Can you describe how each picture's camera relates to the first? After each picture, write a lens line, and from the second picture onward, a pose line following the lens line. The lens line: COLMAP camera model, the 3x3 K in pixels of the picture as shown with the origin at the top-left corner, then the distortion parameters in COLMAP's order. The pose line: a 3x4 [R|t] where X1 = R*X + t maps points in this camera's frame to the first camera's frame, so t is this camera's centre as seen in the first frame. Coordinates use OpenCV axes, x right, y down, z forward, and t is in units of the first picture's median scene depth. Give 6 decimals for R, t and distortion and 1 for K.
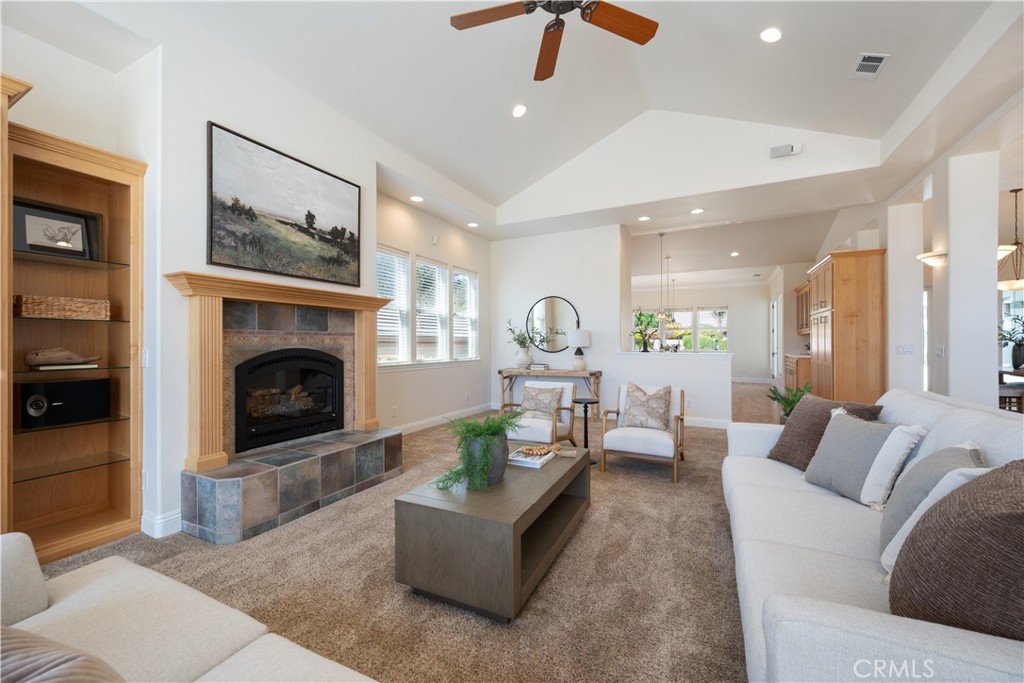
lens RADIAL K [[400.5, 0, 516.5], [0, 400.5, 342.7], [0, 0, 1]] dist [0.000291, 0.000188]
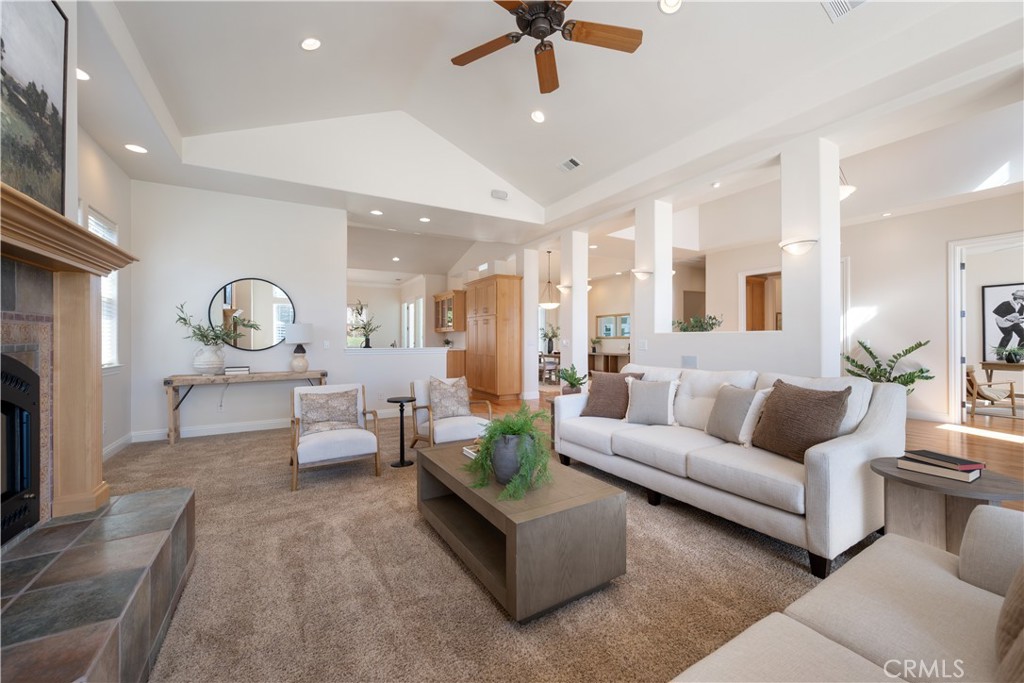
lens RADIAL K [[400.5, 0, 518.0], [0, 400.5, 337.5], [0, 0, 1]] dist [0.000291, 0.000188]
pose [[0.544439, 0.003804, 0.838792, -0.428196], [-0.000828, 0.999992, -0.003997, 0.002137], [-0.838800, 0.001481, 0.544438, 0.230269]]
